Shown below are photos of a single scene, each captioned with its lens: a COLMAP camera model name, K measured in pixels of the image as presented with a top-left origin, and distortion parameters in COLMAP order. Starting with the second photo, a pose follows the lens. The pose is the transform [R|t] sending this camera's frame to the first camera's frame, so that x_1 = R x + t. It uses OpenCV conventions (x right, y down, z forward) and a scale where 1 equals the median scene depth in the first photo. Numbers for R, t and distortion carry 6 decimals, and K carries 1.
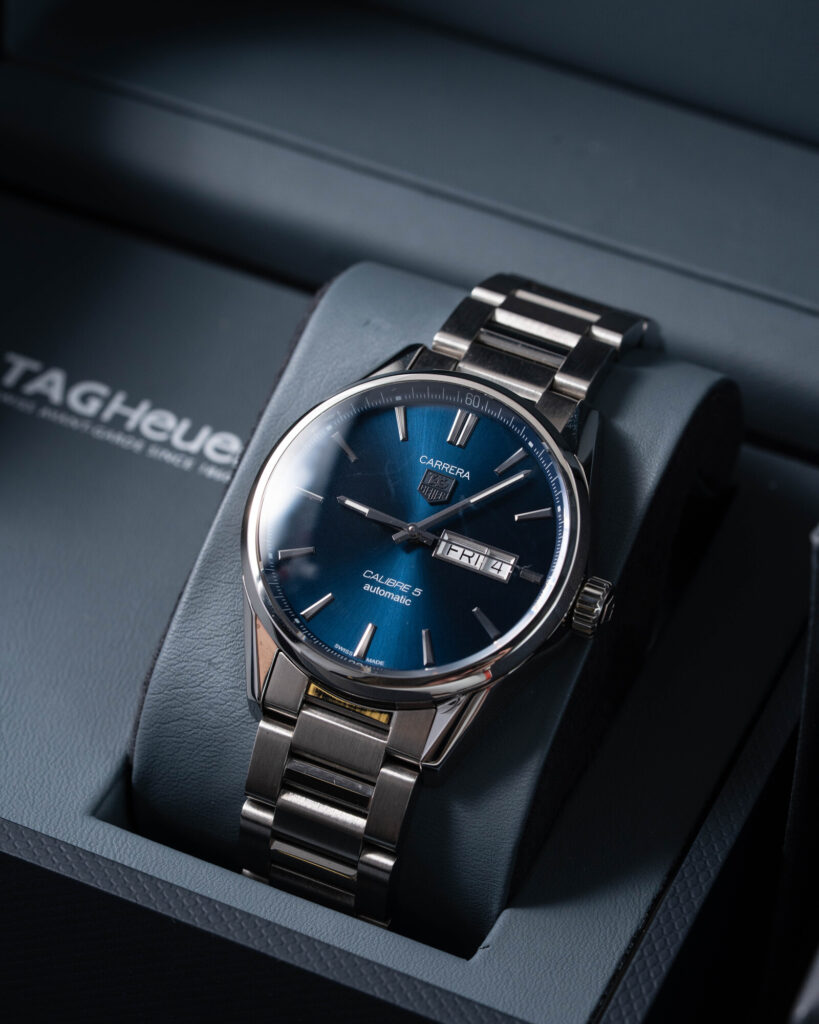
lens RADIAL K [[4249.0, 0, 410.3], [0, 4249.0, 513.3], [0, 0, 1]] dist [-0.033533, 0.000000]
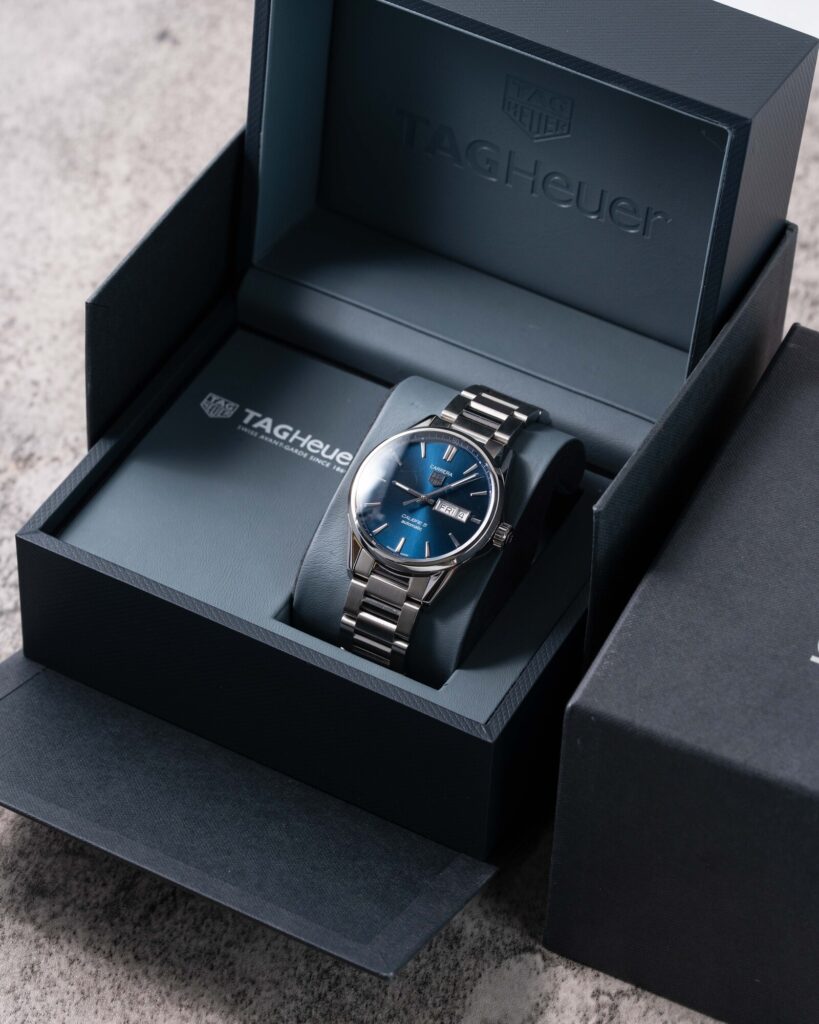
lens RADIAL K [[4249.0, 0, 409.6], [0, 4249.0, 511.7], [0, 0, 1]] dist [-0.033533, 0.000000]
pose [[0.997473, 0.058250, -0.040671, 0.082275], [-0.058969, 0.998120, -0.016703, 0.048258], [0.039622, 0.019059, 0.999033, -1.210361]]
